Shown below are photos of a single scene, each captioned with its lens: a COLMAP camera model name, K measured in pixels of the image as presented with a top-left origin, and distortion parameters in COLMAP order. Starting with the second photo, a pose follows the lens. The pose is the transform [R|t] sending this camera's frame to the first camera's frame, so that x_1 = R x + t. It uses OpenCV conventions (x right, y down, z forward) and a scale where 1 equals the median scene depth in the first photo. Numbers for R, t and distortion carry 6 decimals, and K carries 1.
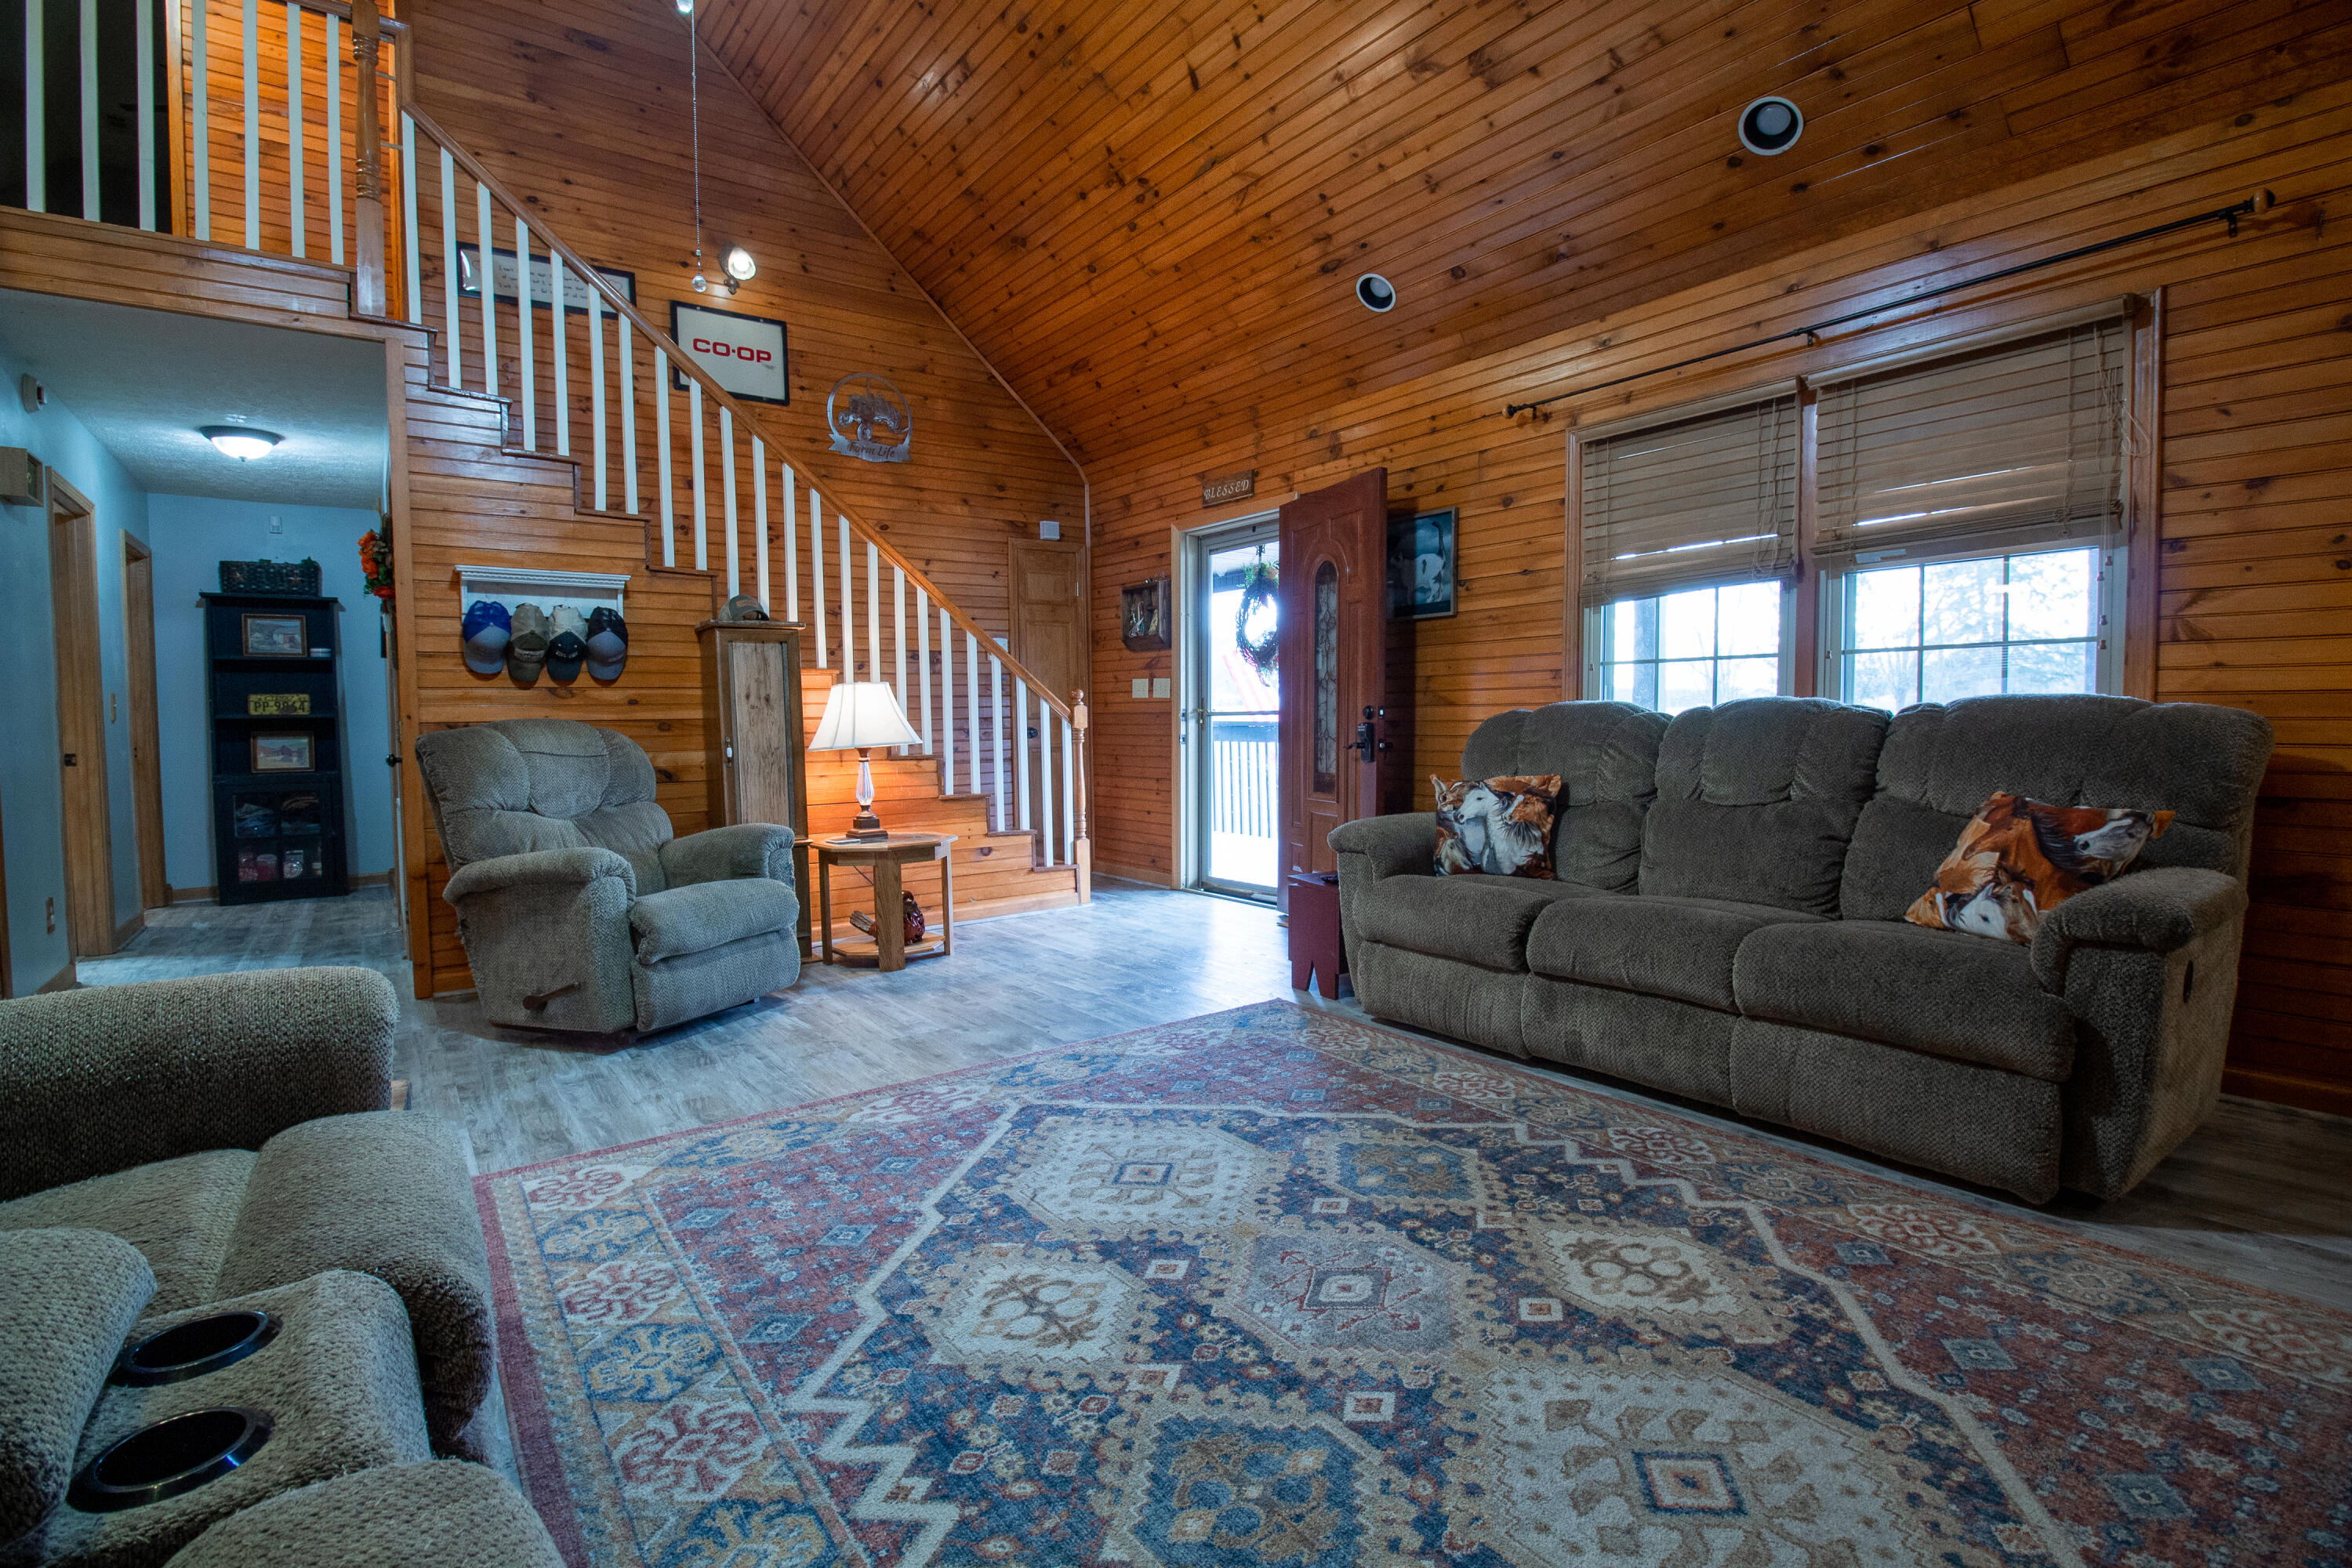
lens RADIAL K [[1092.9, 0, 1194.8], [0, 1092.9, 764.5], [0, 0, 1]] dist [0.006976, -0.019048]
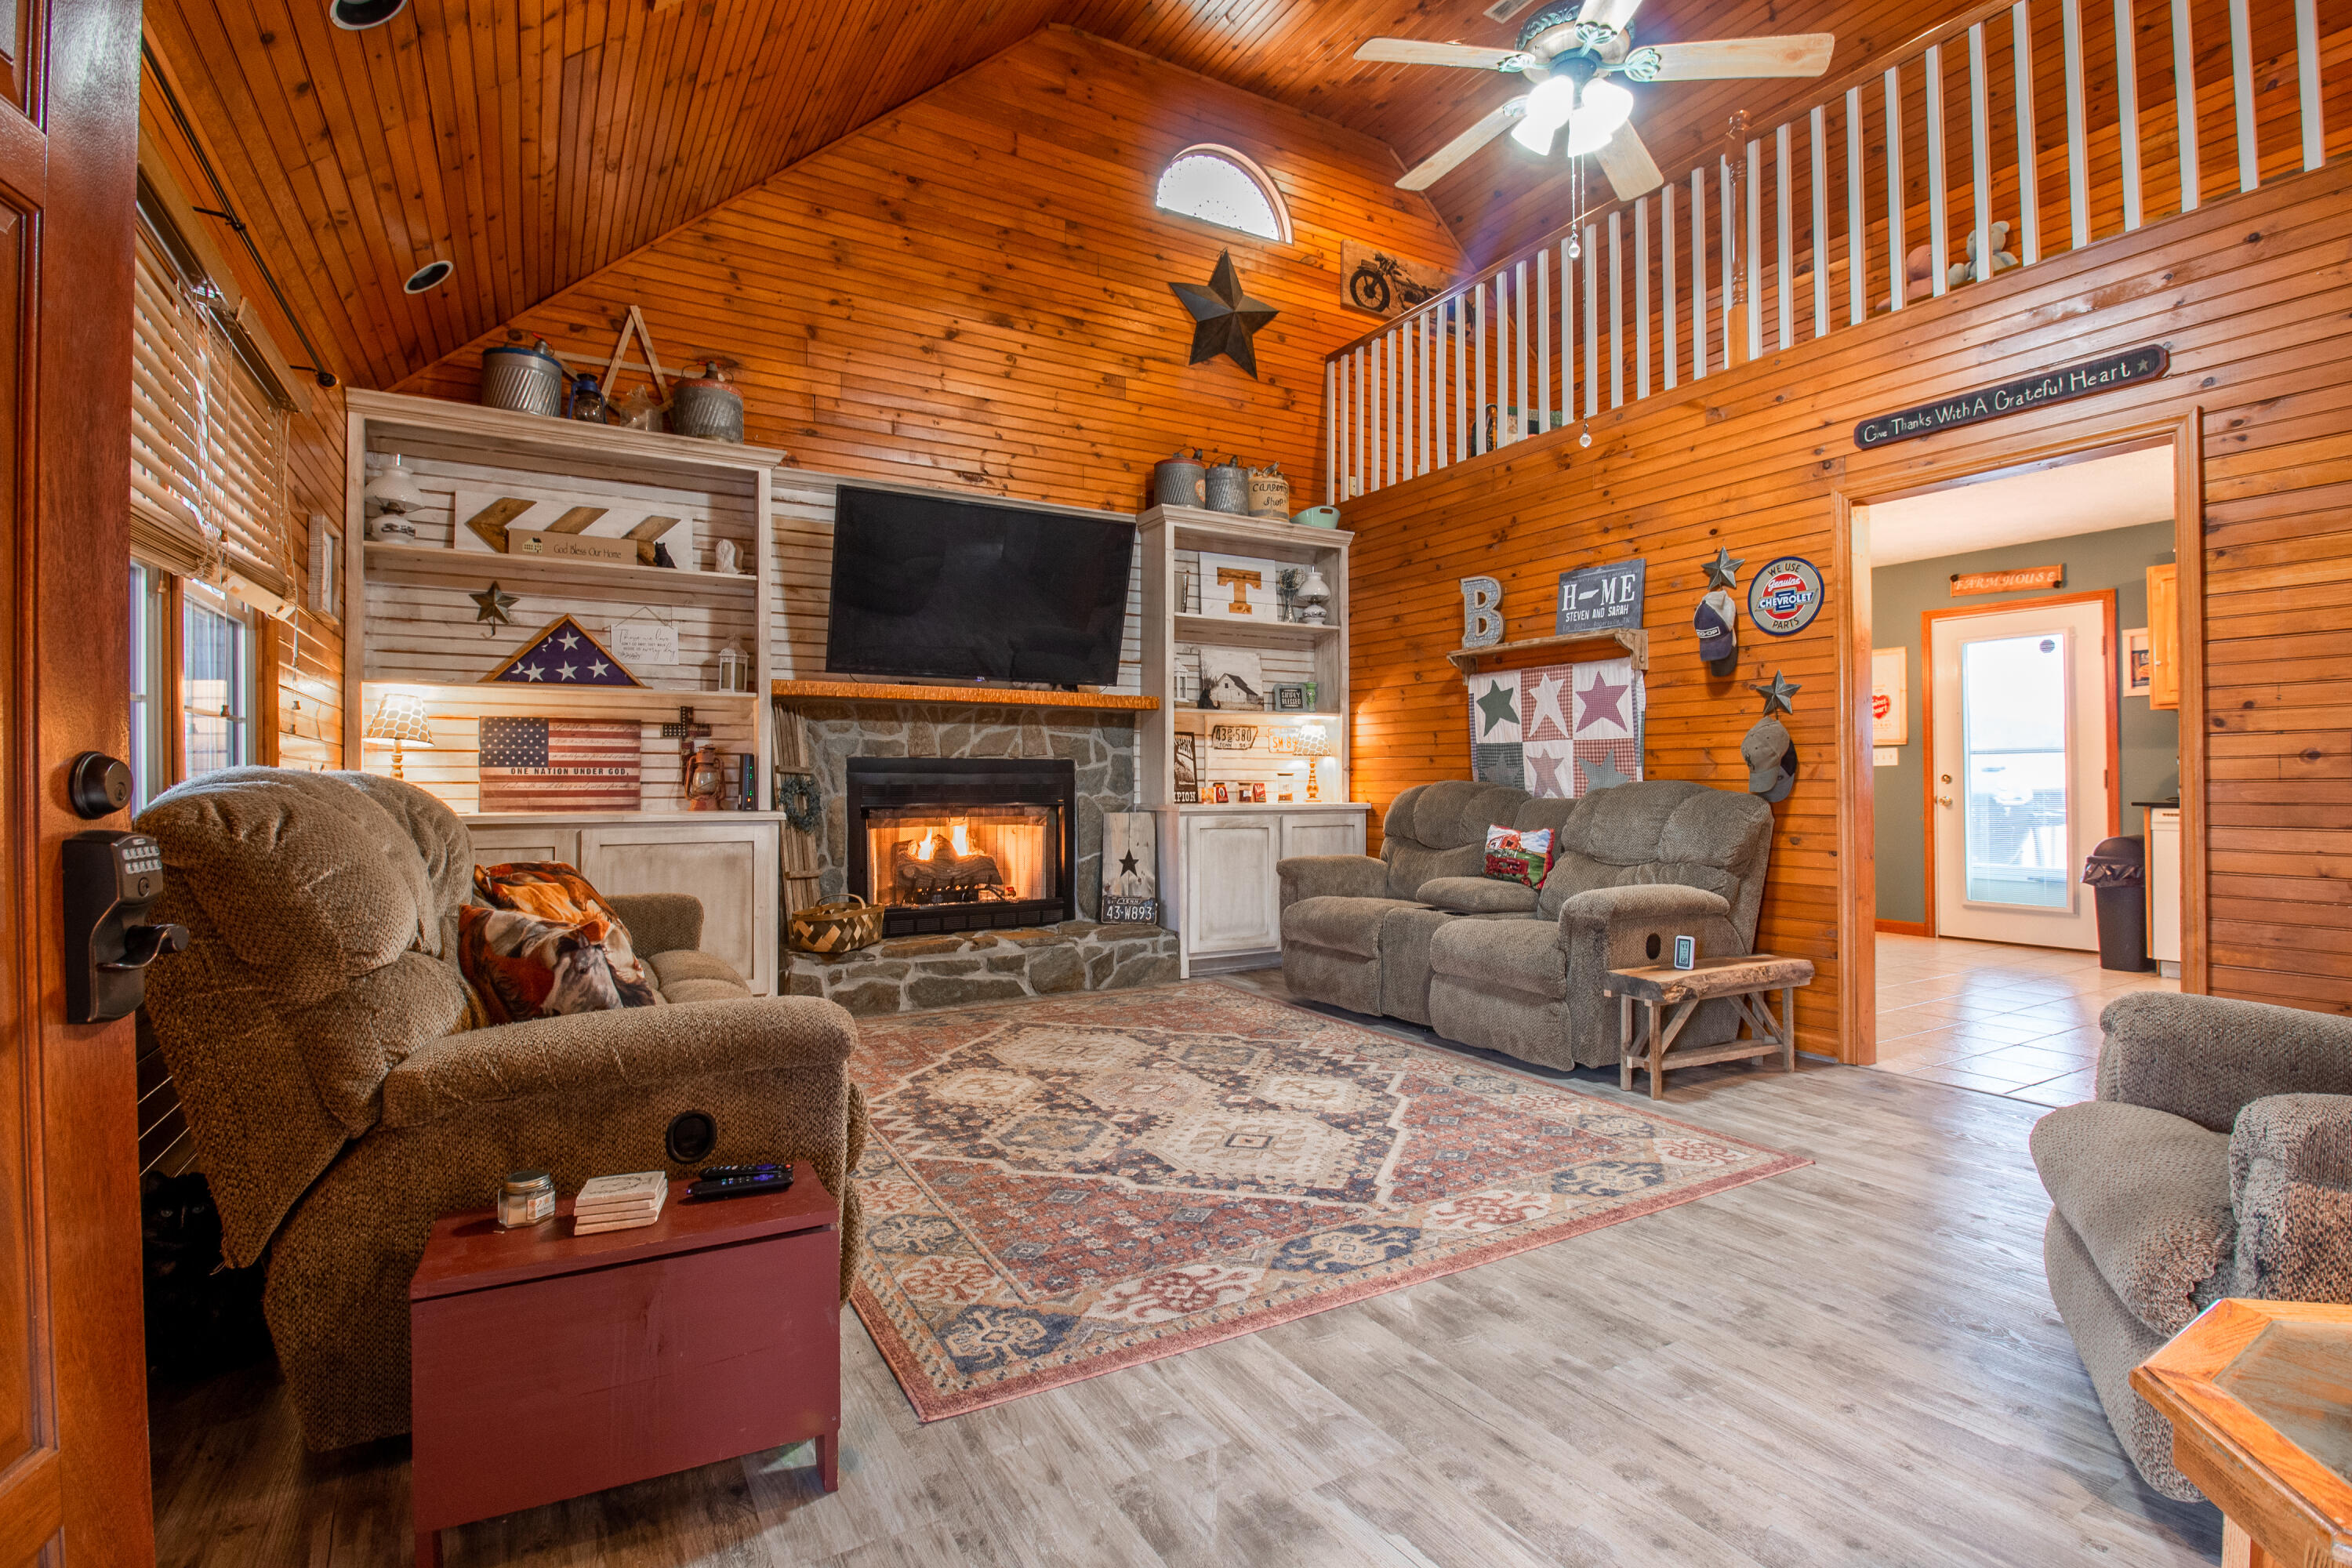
lens RADIAL K [[1092.9, 0, 1194.8], [0, 1092.9, 764.5], [0, 0, 1]] dist [0.006976, -0.019048]
pose [[-0.992339, 0.016910, 0.122380, -0.144915], [0.020001, 0.999510, 0.024080, -0.098683], [-0.121913, 0.026343, -0.992191, 2.217584]]
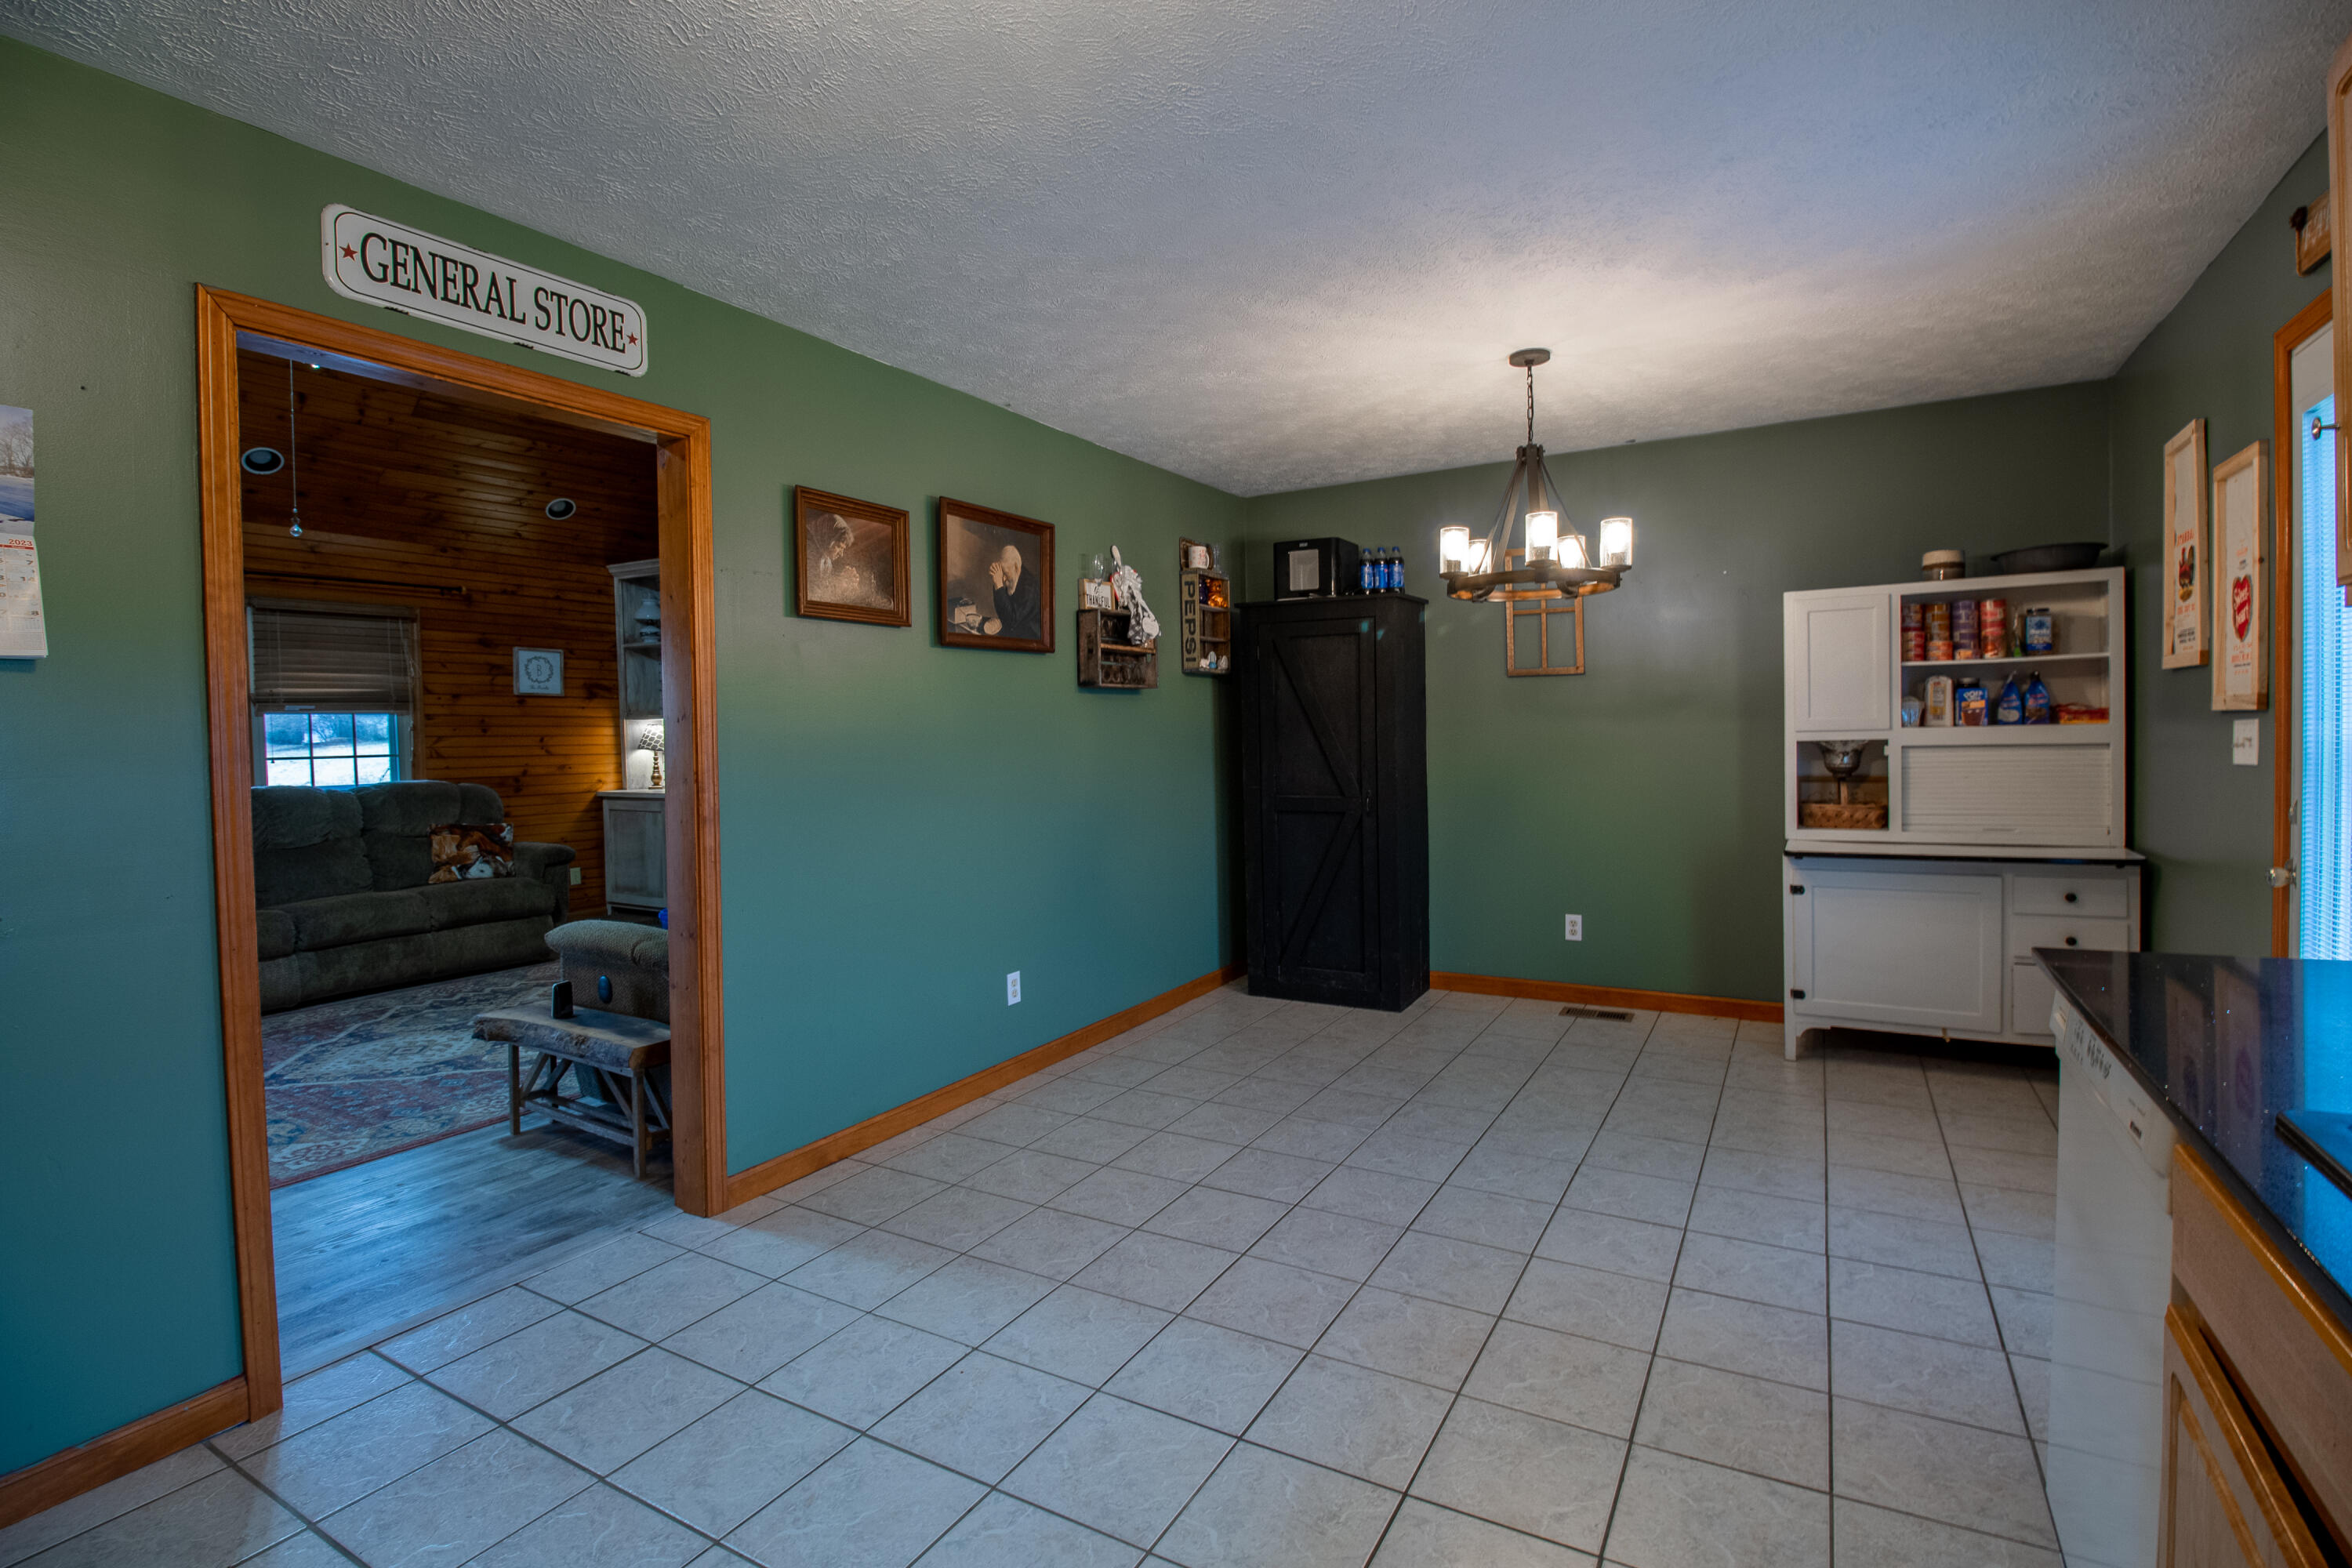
lens RADIAL K [[1092.9, 0, 1194.8], [0, 1092.9, 764.5], [0, 0, 1]] dist [0.006976, -0.019048]
pose [[-0.397080, -0.008795, 0.917742, -2.202406], [0.061325, 0.997465, 0.036093, -0.092754], [-0.915733, 0.070612, -0.395534, 0.467850]]
